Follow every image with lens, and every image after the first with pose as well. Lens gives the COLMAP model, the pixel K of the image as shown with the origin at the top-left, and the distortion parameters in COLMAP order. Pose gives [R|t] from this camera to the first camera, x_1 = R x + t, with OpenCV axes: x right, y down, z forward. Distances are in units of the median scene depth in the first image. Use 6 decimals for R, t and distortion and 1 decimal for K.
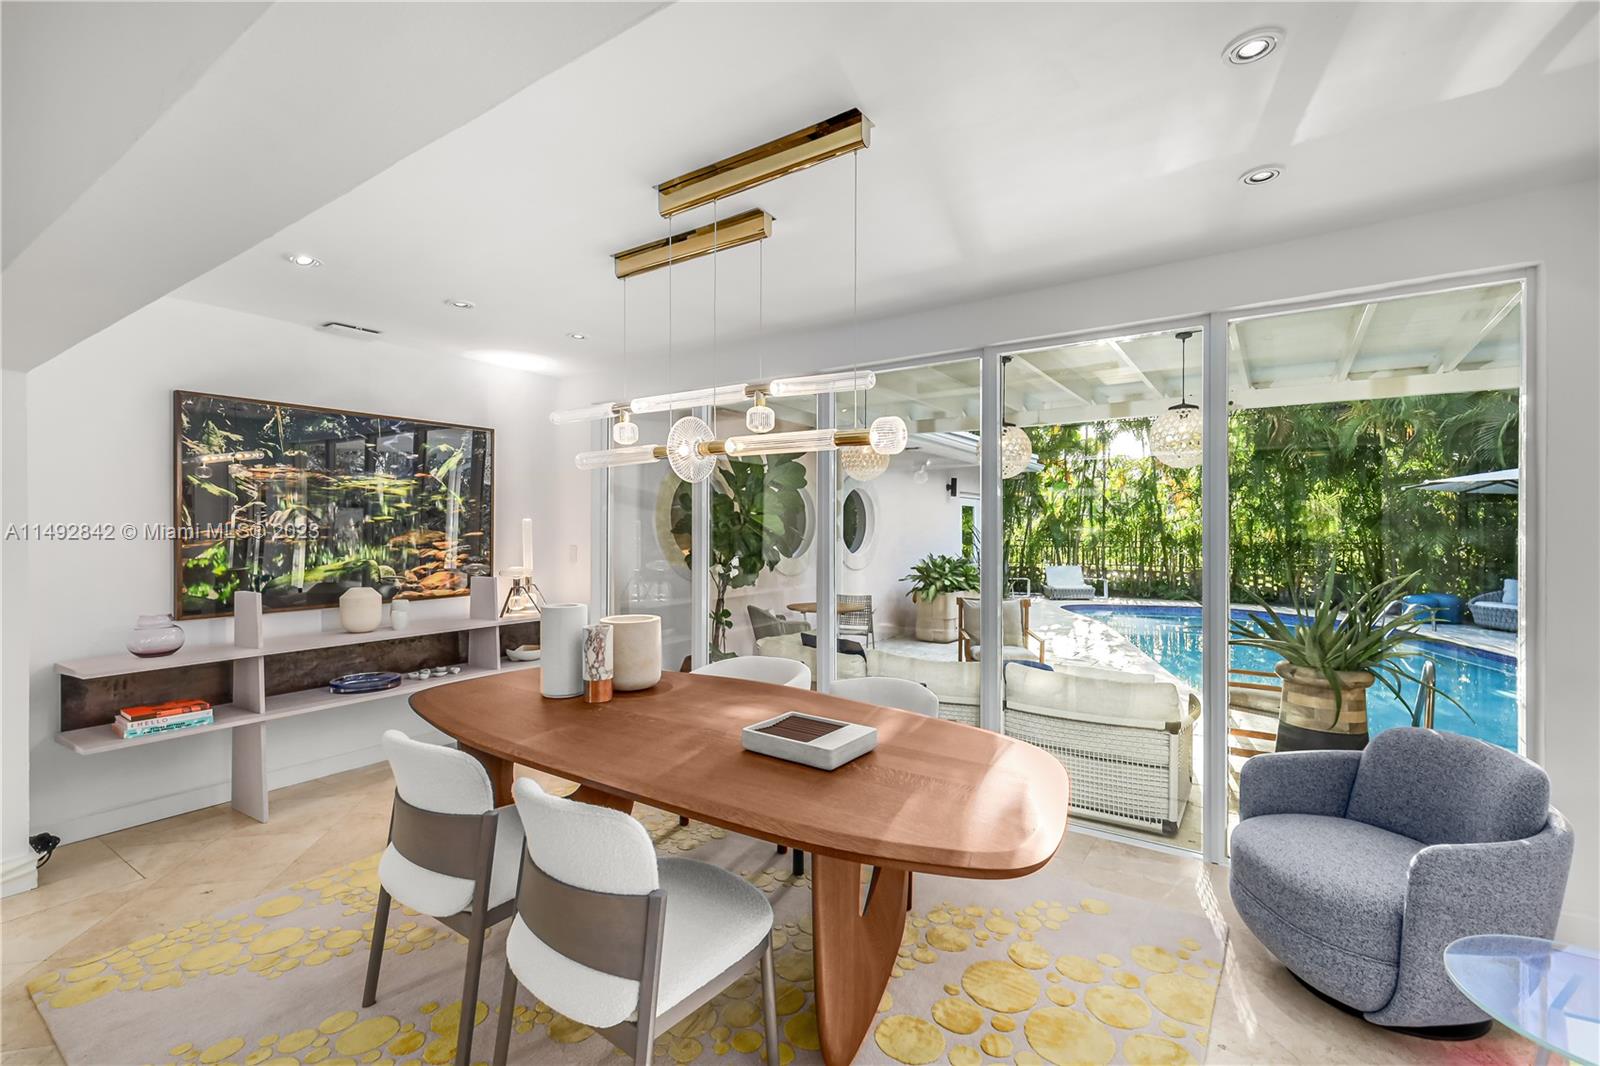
lens RADIAL K [[703.8, 0, 807.8], [0, 703.8, 527.7], [0, 0, 1]] dist [0.003281, 0.000369]
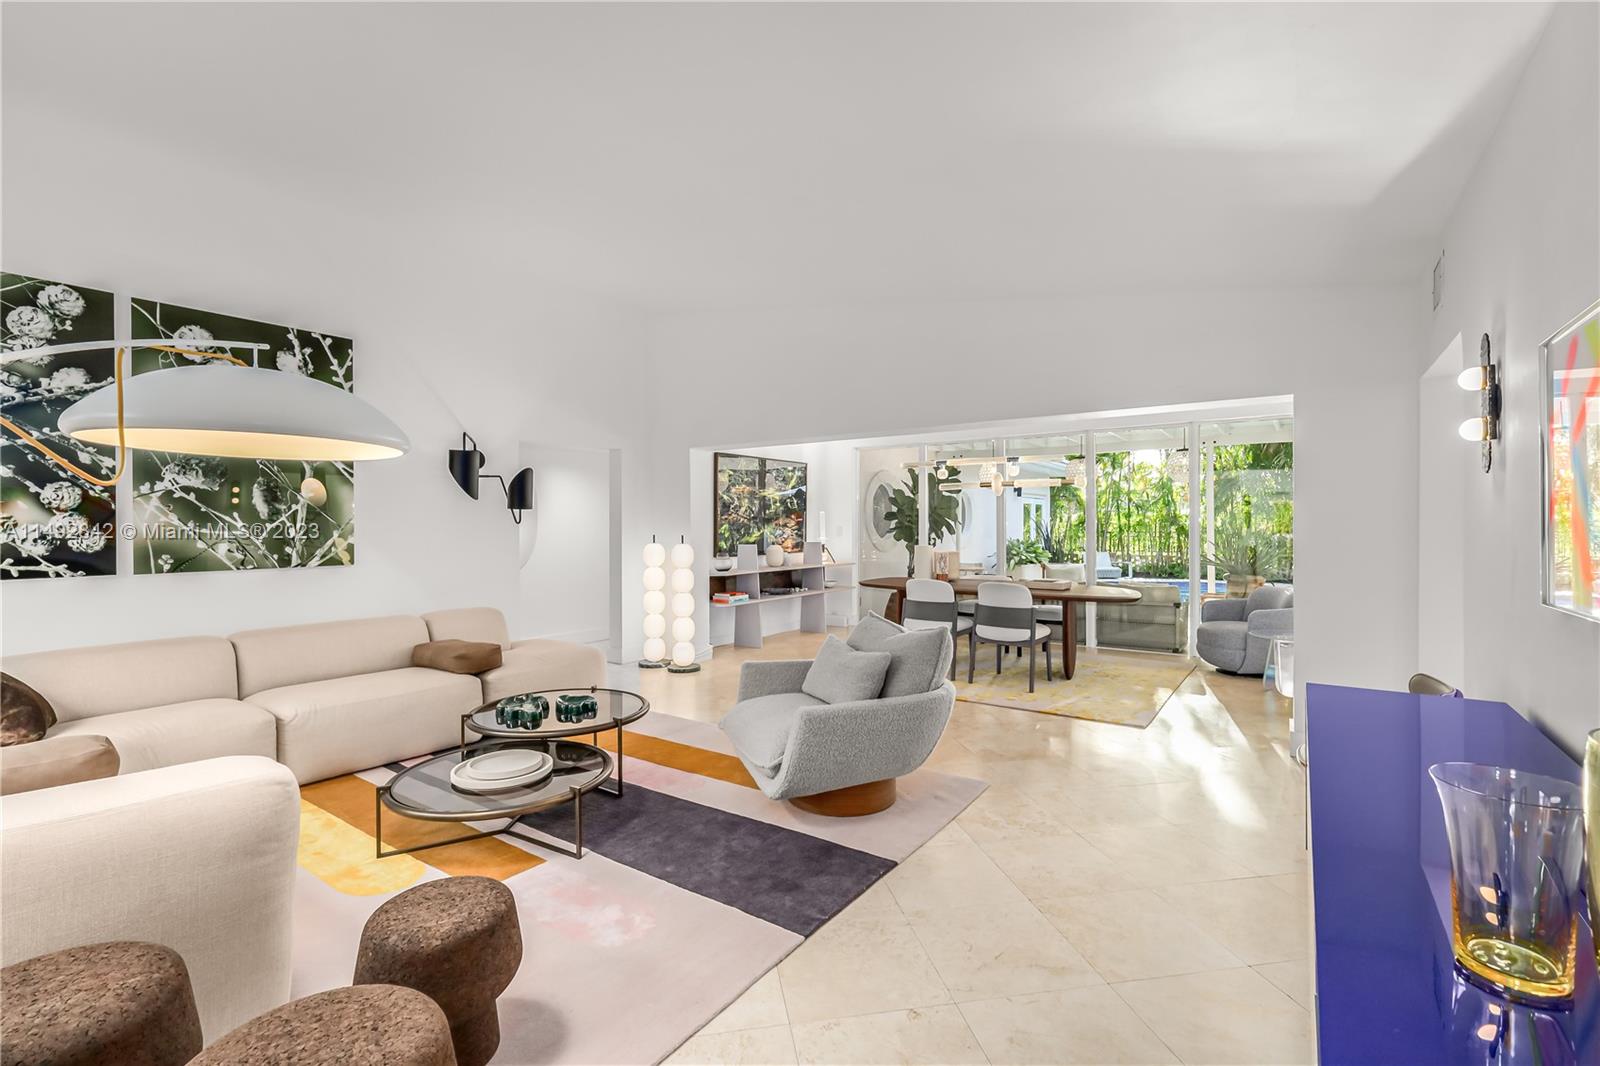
lens RADIAL K [[703.8, 0, 796.0], [0, 703.8, 529.0], [0, 0, 1]] dist [0.003281, 0.000369]
pose [[0.999423, -0.003694, -0.033777, -0.133676], [0.003799, 0.999988, 0.003055, 0.008850], [0.033765, -0.003181, 0.999425, -0.279083]]
